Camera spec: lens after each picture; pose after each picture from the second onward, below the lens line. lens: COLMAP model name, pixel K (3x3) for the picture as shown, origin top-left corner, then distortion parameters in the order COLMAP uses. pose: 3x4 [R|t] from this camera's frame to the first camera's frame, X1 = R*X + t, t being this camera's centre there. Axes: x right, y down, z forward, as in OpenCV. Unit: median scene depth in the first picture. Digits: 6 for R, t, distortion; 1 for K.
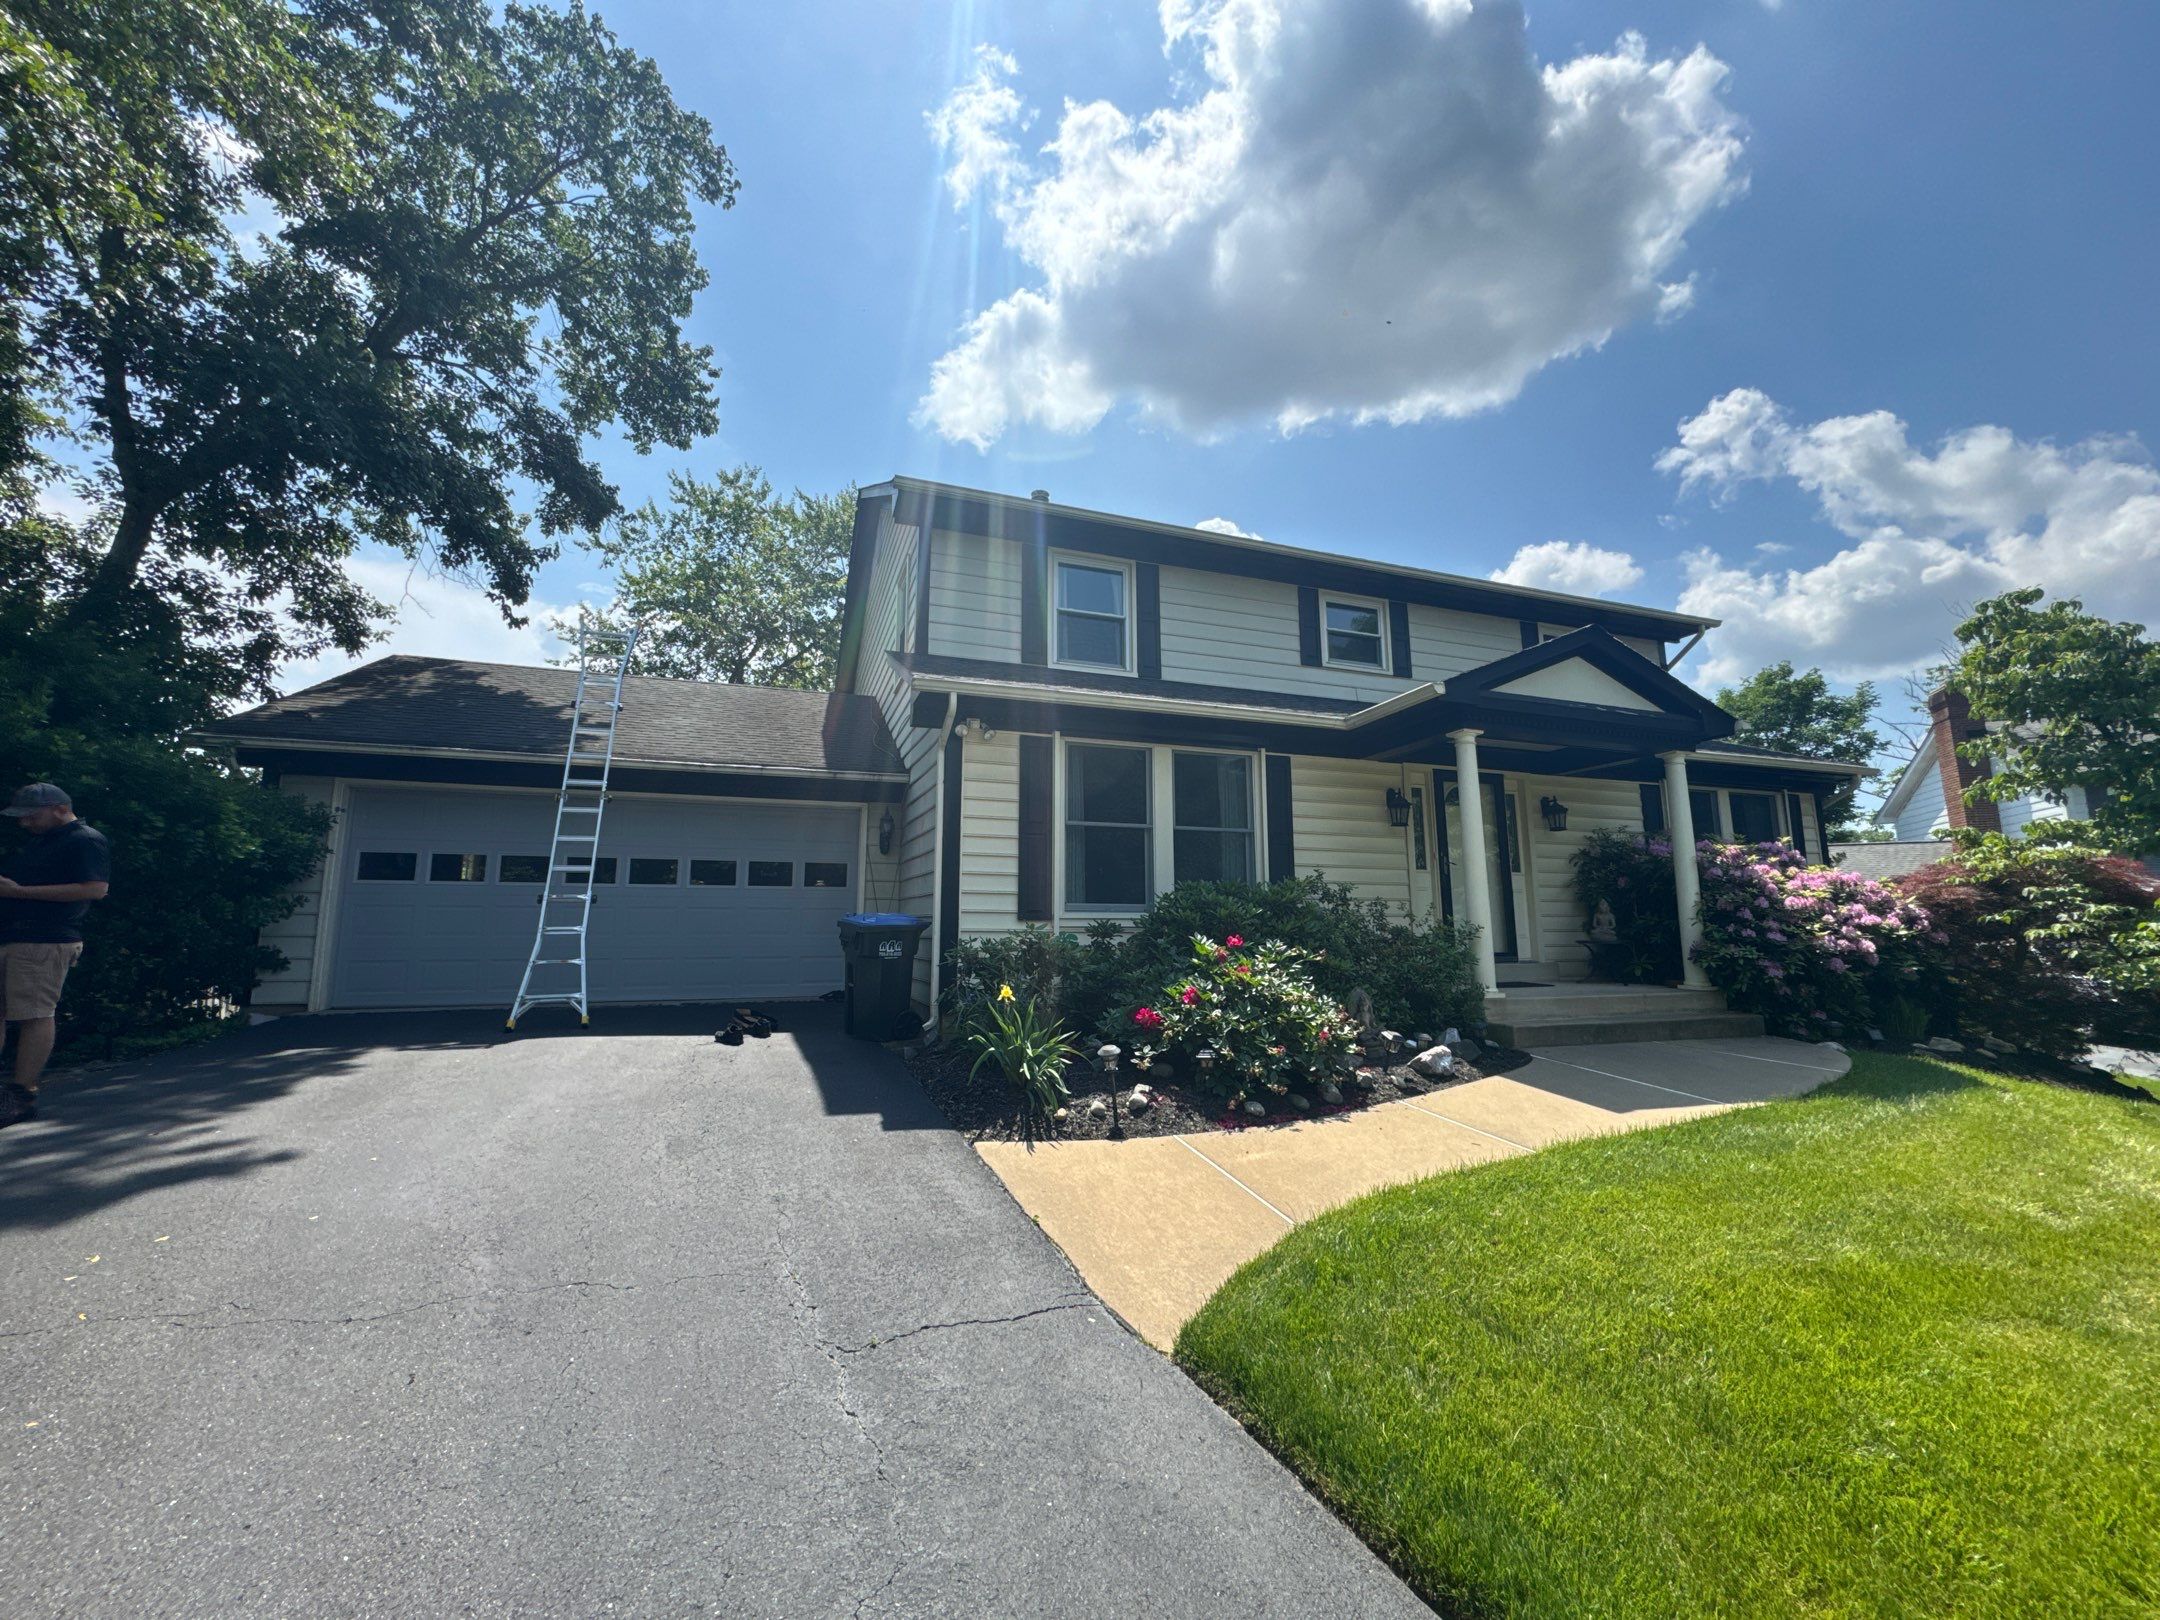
lens RADIAL K [[859.7, 0, 1079.1], [0, 859.7, 797.6], [0, 0, 1]] dist [-0.002918, 0.000654]
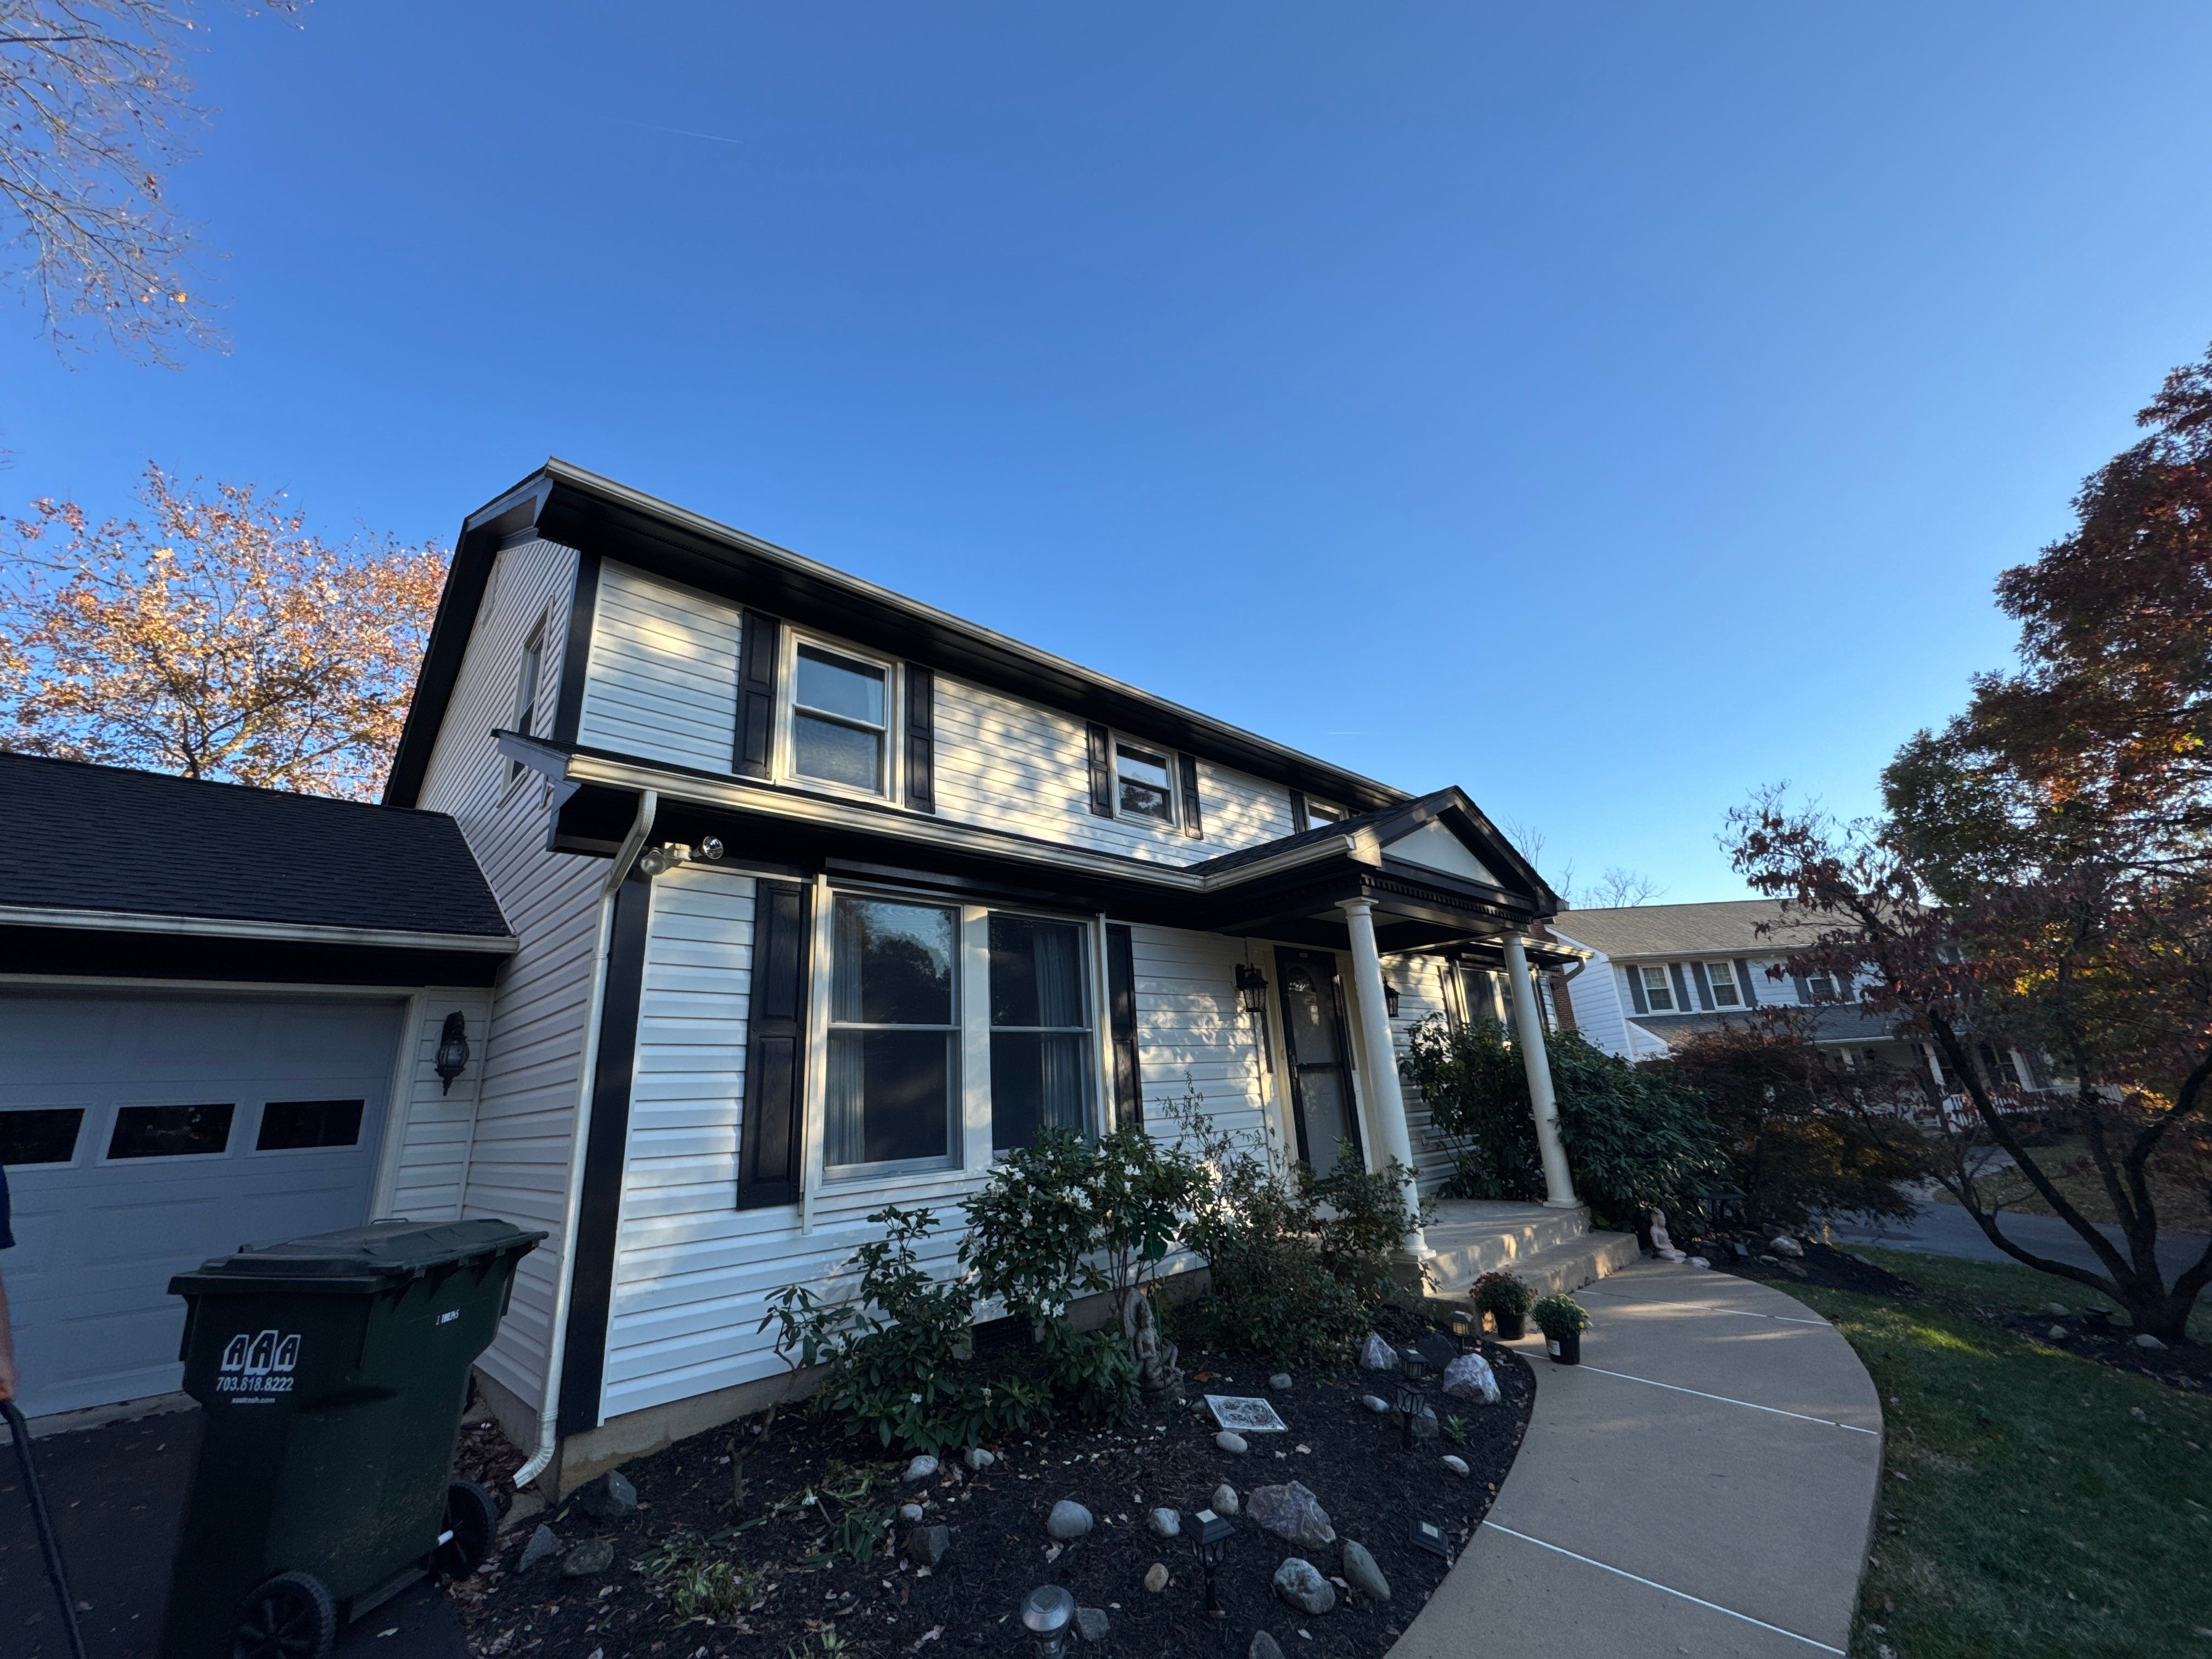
lens RADIAL K [[880.4, 0, 1107.0], [0, 880.4, 829.4], [0, 0, 1]] dist [-0.002918, 0.000654]
pose [[0.912514, 0.072381, 0.402591, -0.076069], [-0.008643, 0.987412, -0.157934, -0.008864], [-0.408955, 0.140637, 0.901652, 0.277012]]
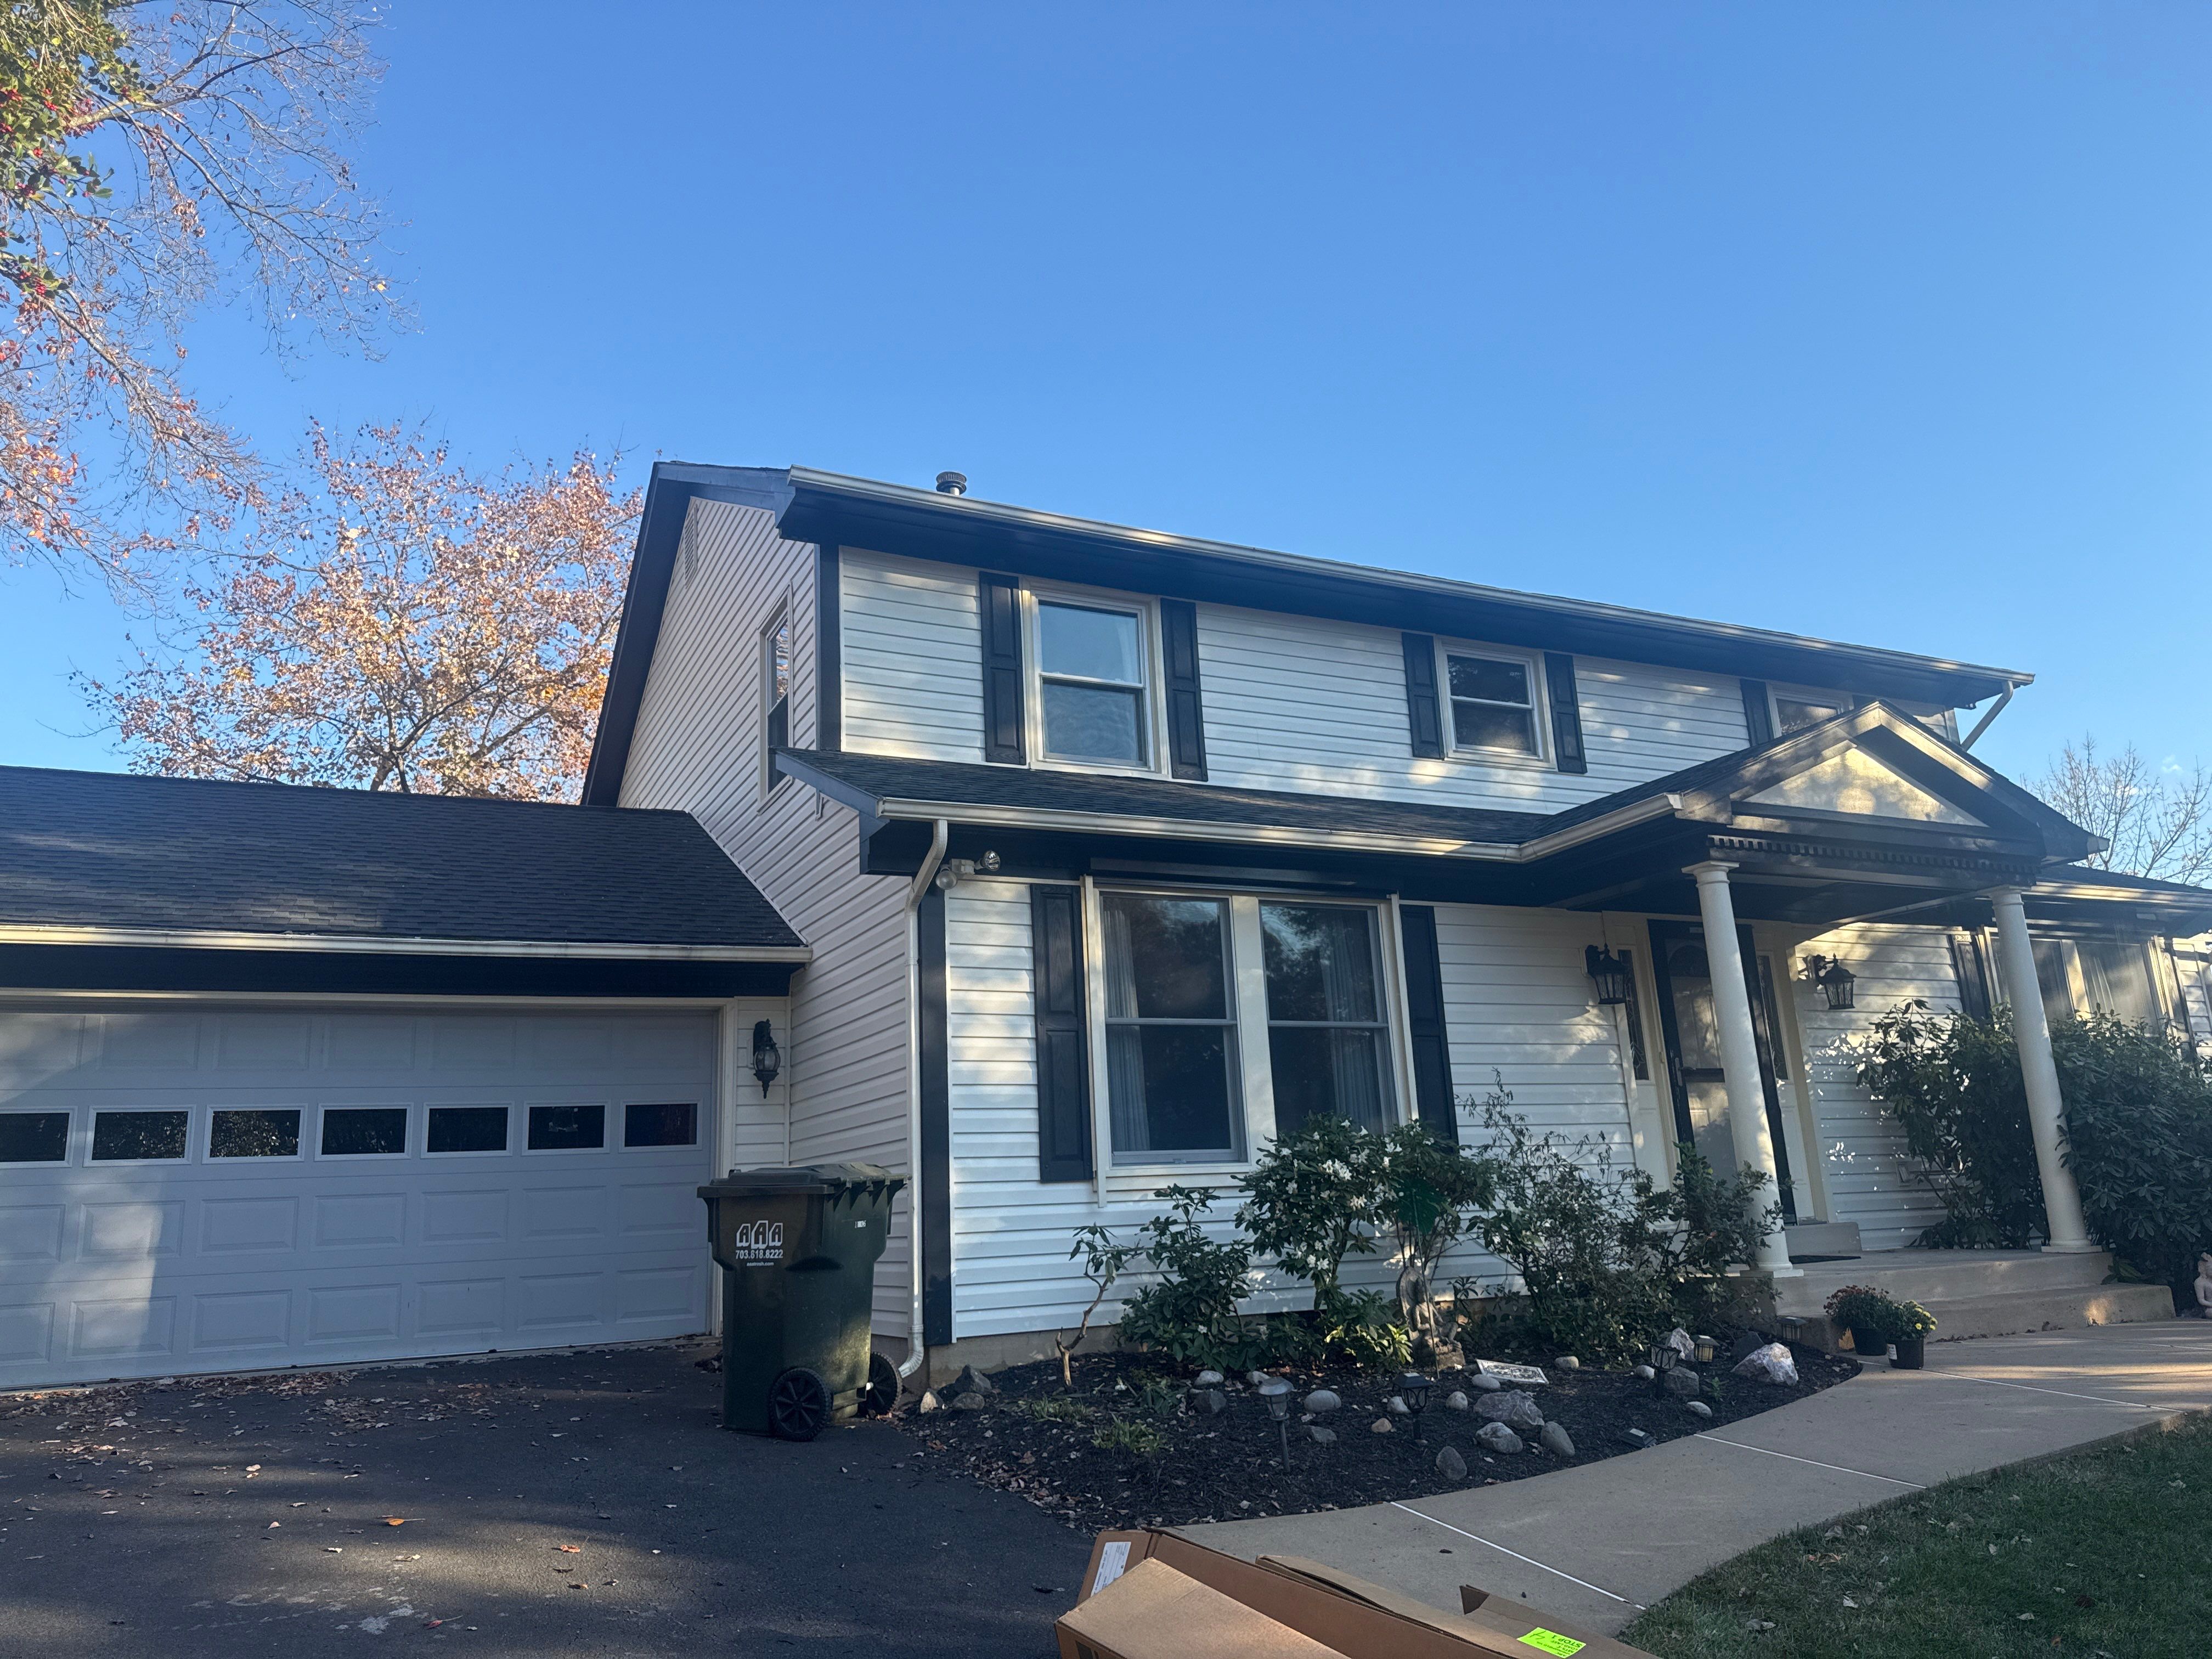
lens RADIAL K [[1548.3, 0, 1100.0], [0, 1548.3, 833.5], [0, 0, 1]] dist [0.046075, -0.035569]
pose [[0.992959, -0.016198, 0.117343, -0.118976], [0.026254, 0.996064, -0.084665, -0.009458], [-0.115510, 0.087150, 0.989476, -0.094883]]
